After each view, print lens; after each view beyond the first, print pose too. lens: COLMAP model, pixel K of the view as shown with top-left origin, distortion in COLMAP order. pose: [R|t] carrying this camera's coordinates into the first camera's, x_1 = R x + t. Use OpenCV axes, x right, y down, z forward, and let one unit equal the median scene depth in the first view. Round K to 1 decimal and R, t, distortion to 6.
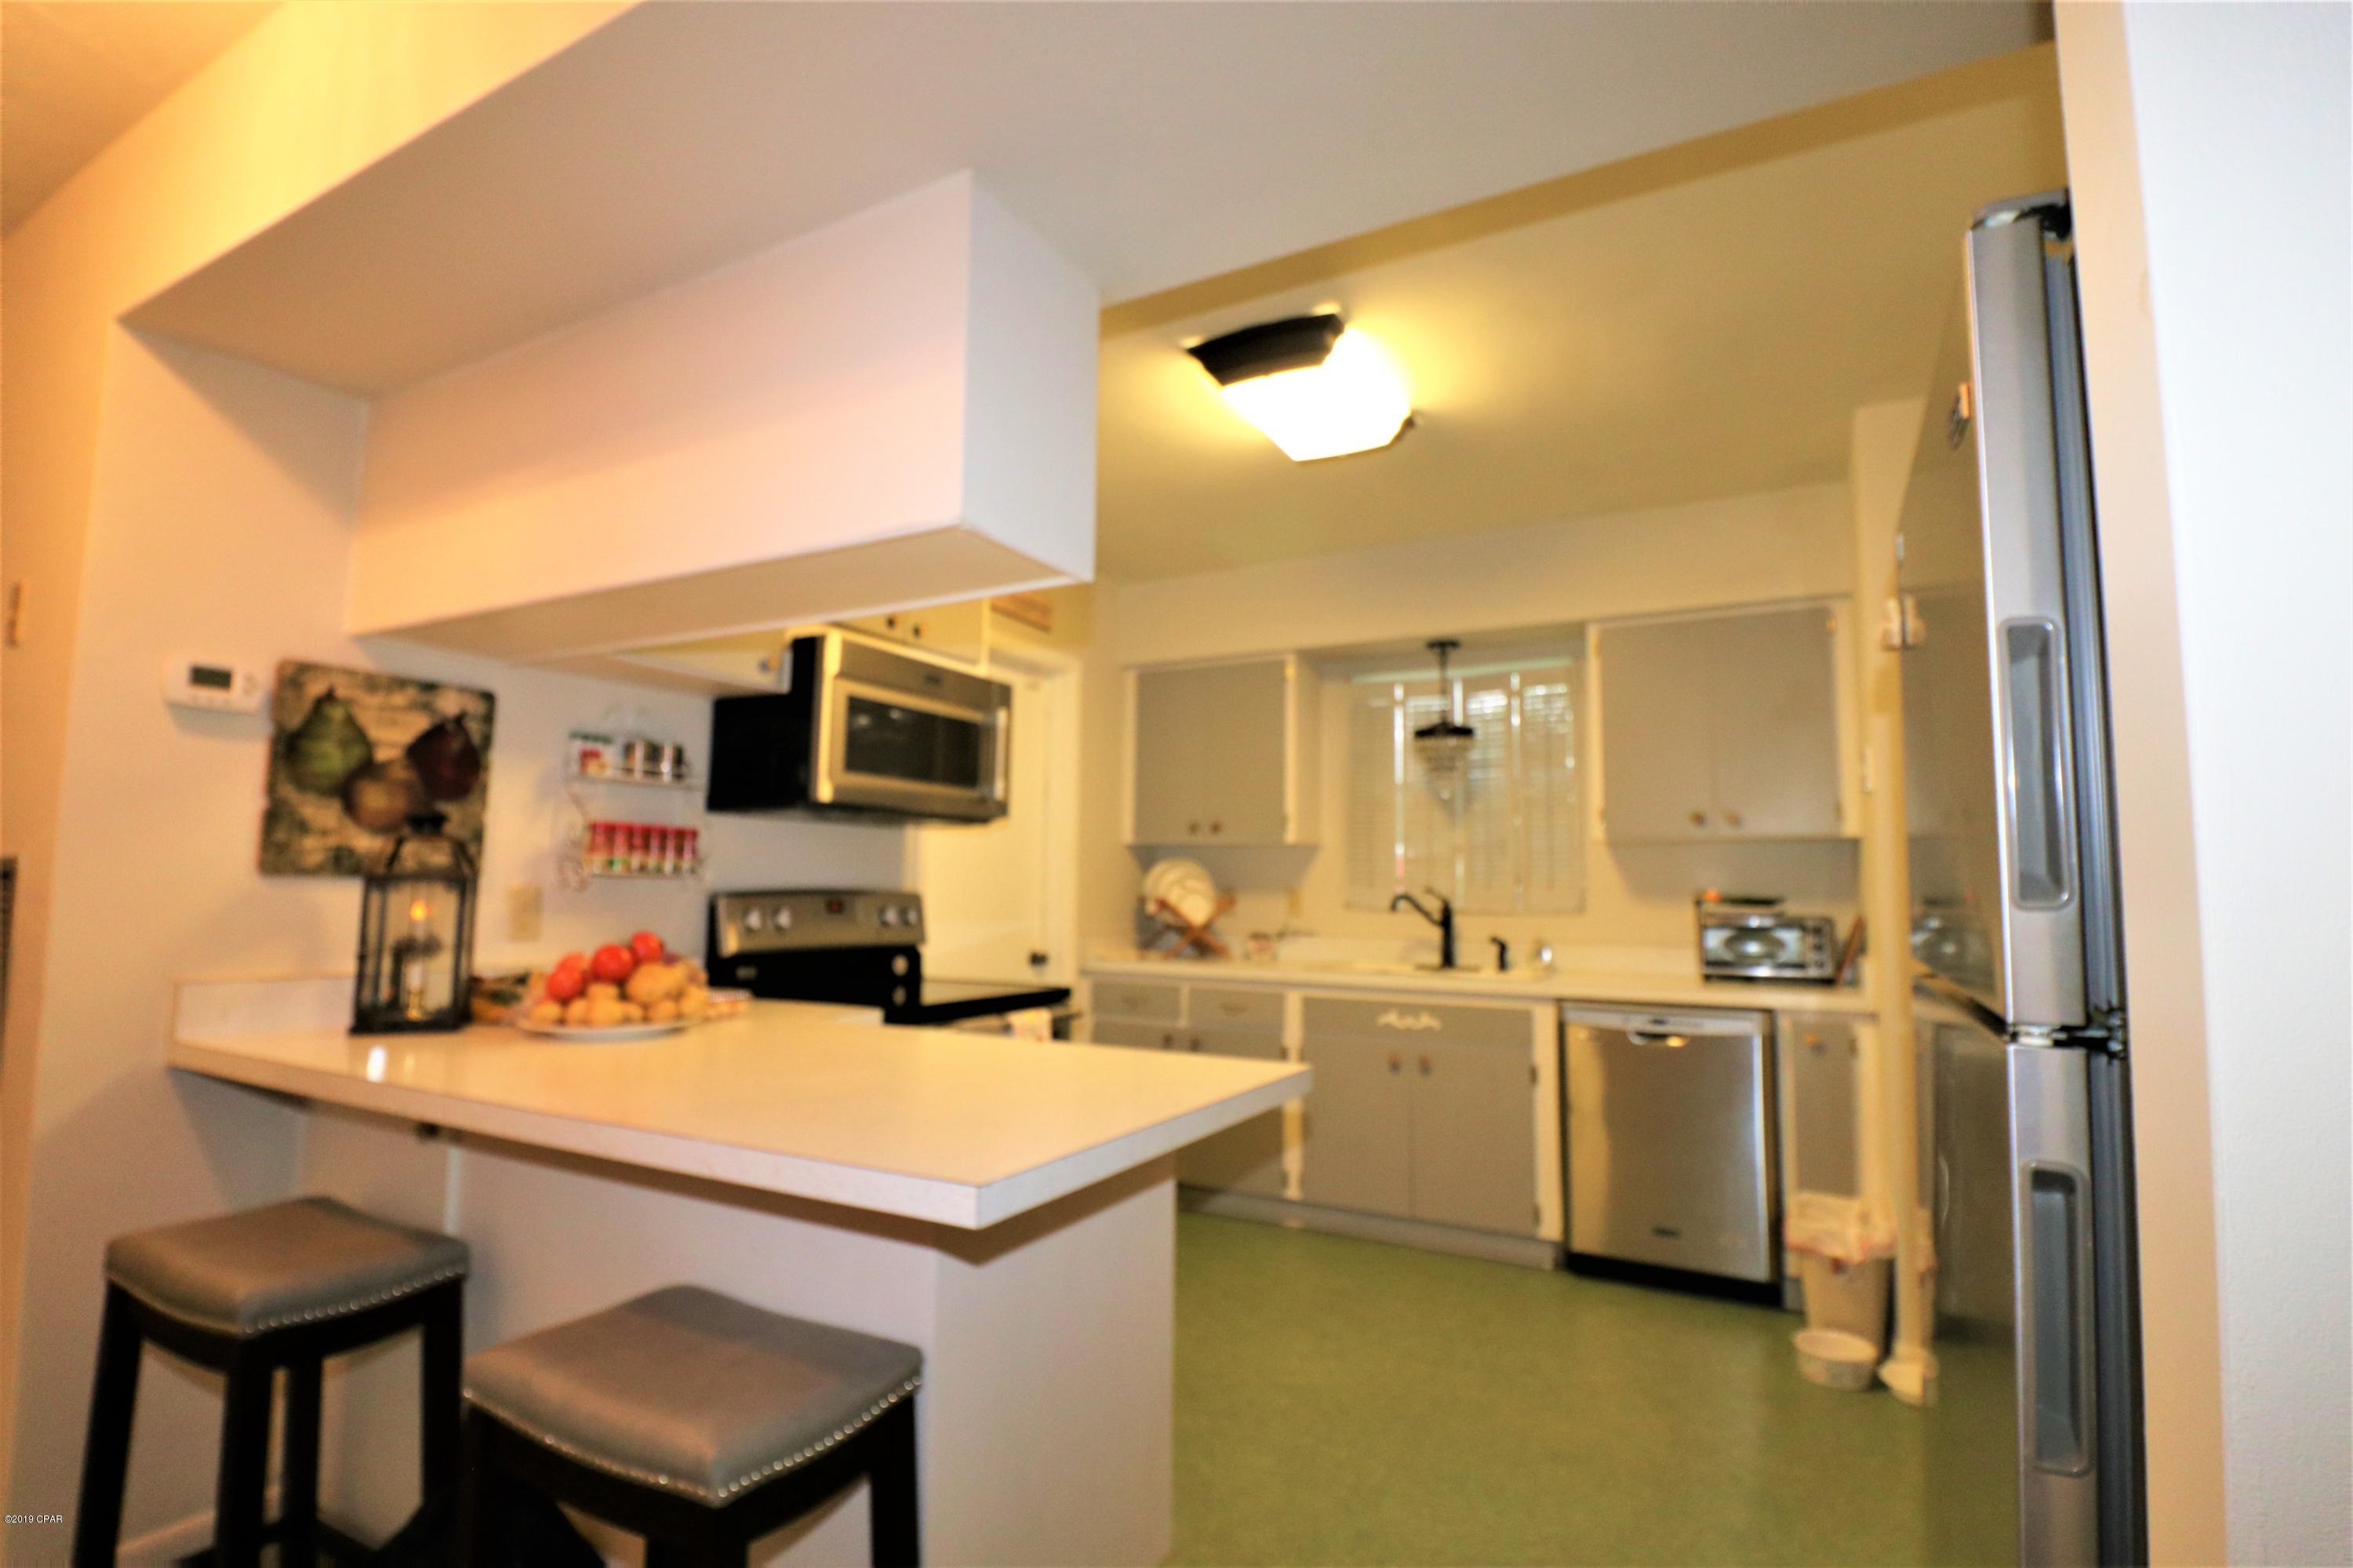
lens RADIAL K [[1089.8, 0, 1172.2], [0, 1089.8, 783.1], [0, 0, 1]] dist [-0.003083, -0.010523]
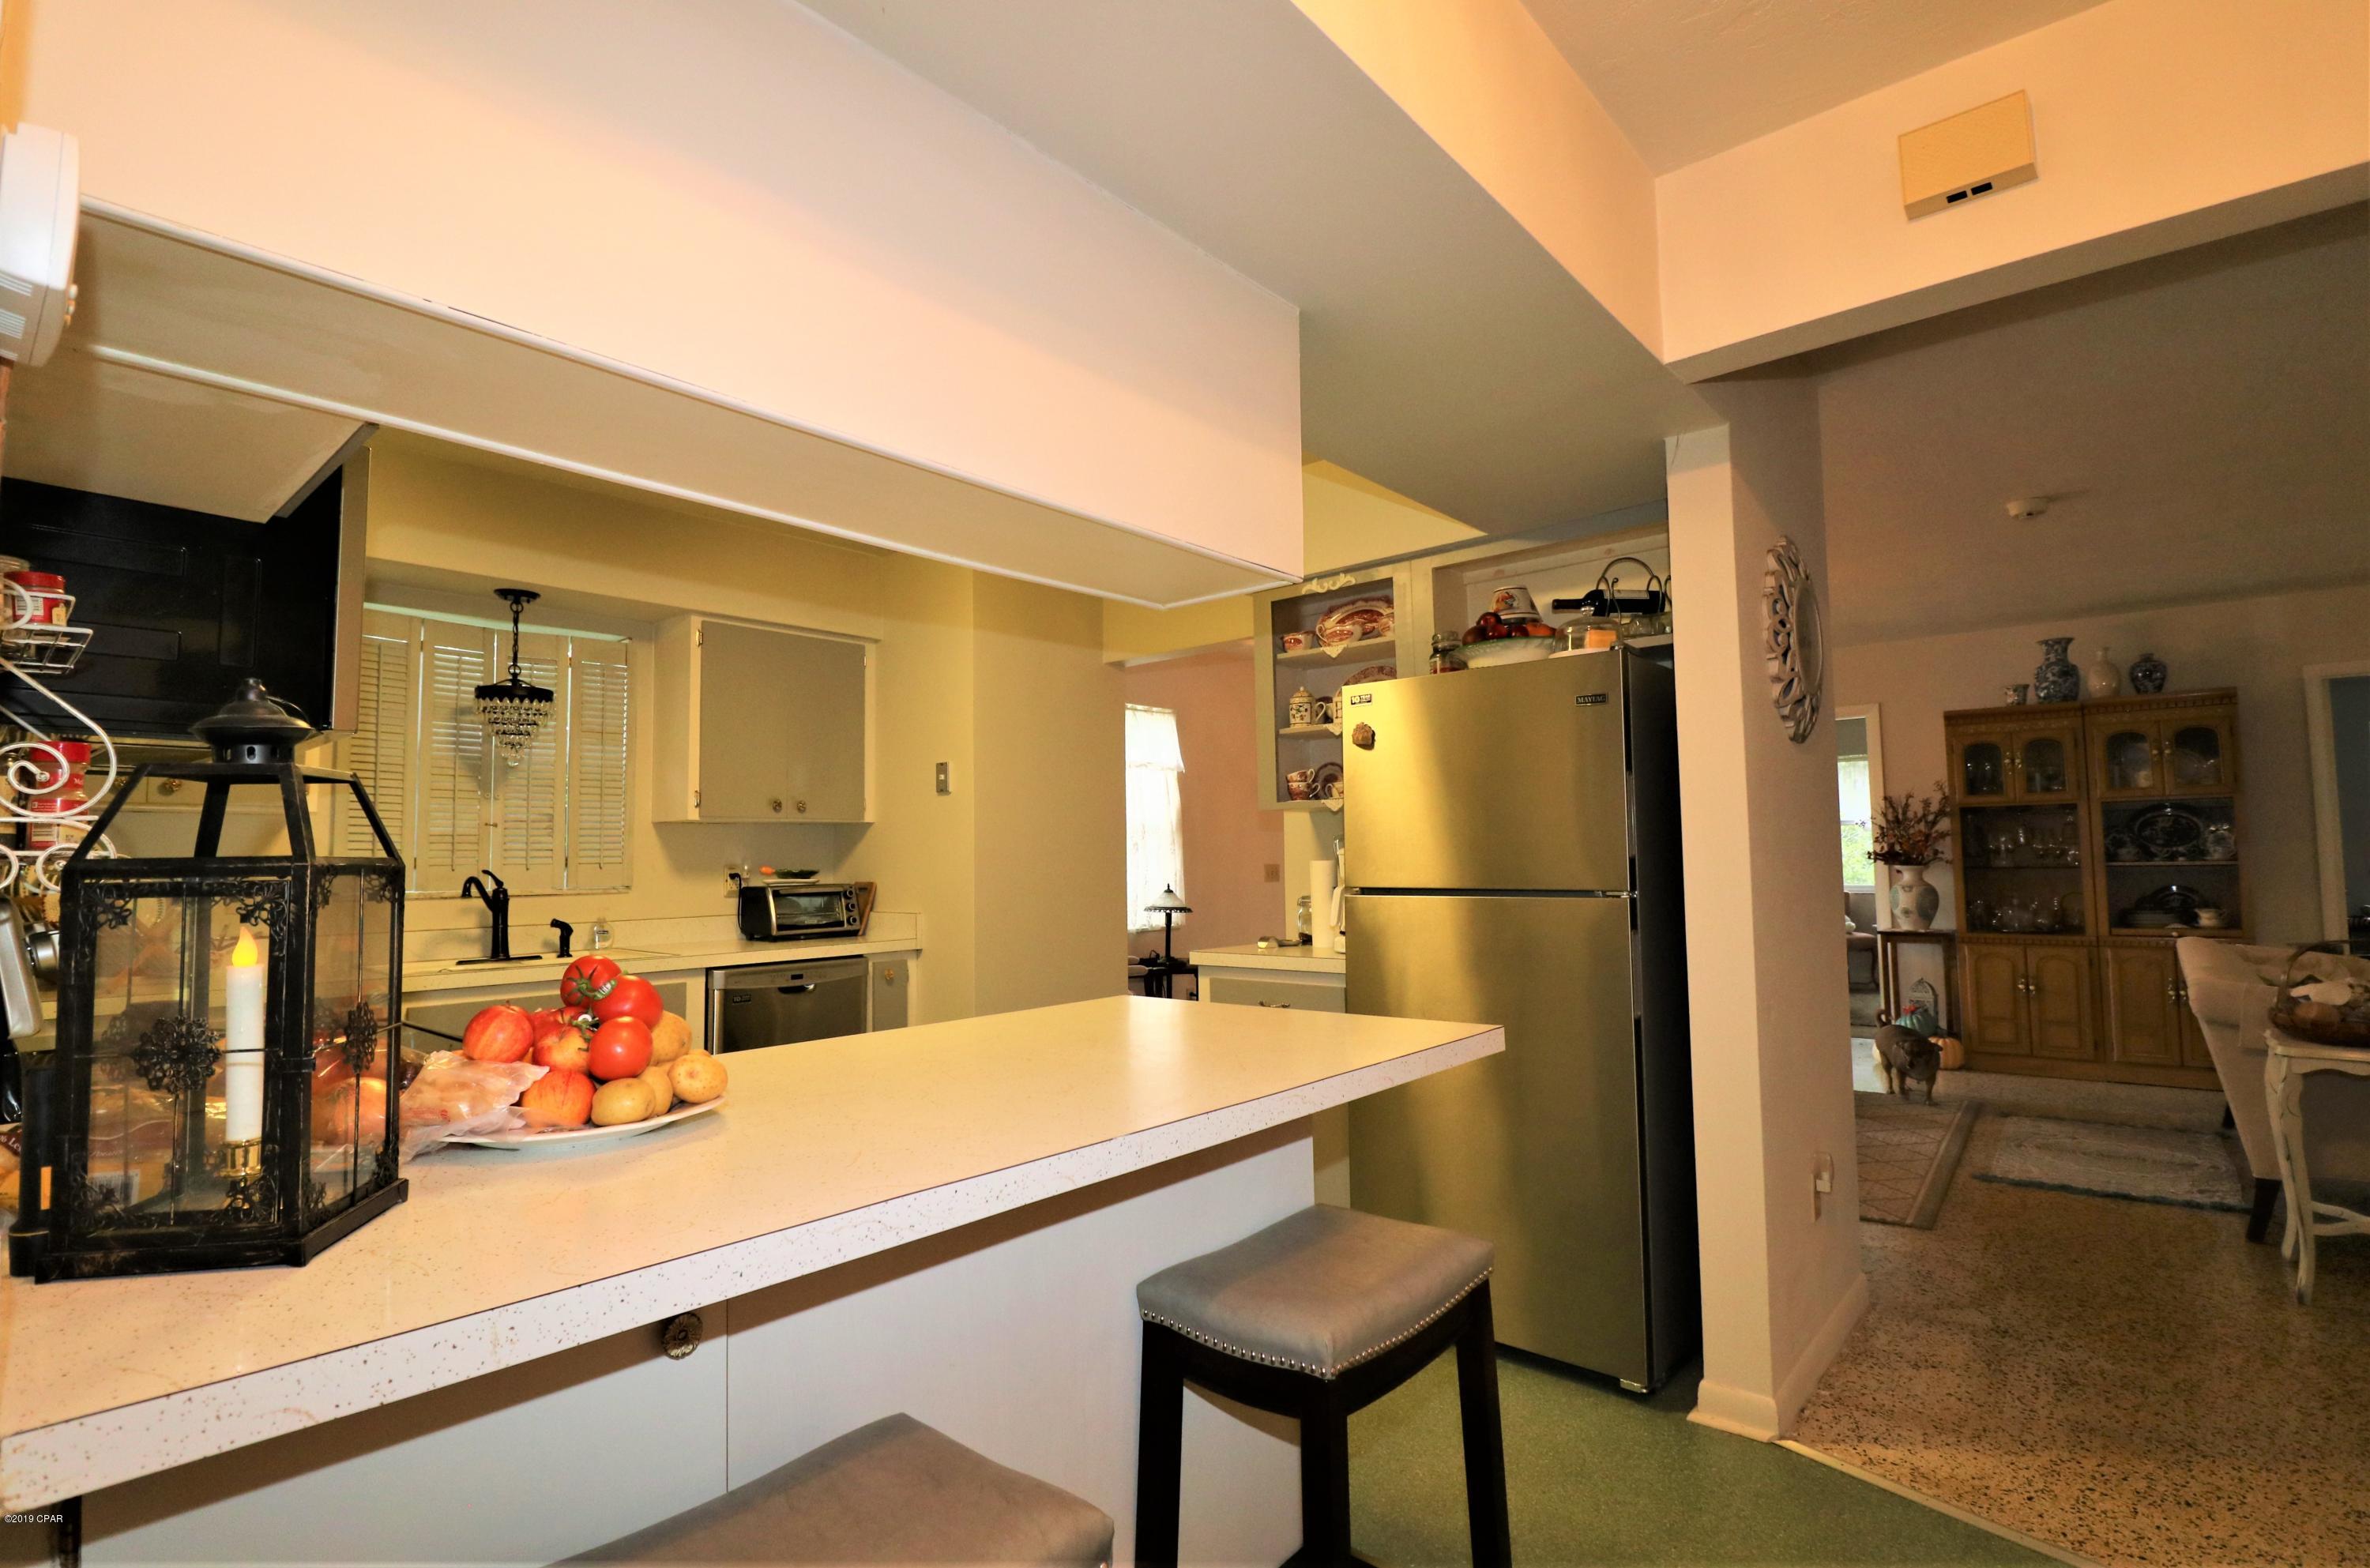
lens RADIAL K [[1097.6, 0, 1178.0], [0, 1097.6, 794.9], [0, 0, 1]] dist [-0.003083, -0.010523]
pose [[0.231290, 0.049610, 0.971619, -0.625093], [-0.074625, 0.996661, -0.033125, 0.032169], [-0.970019, -0.064846, 0.234219, 0.341754]]
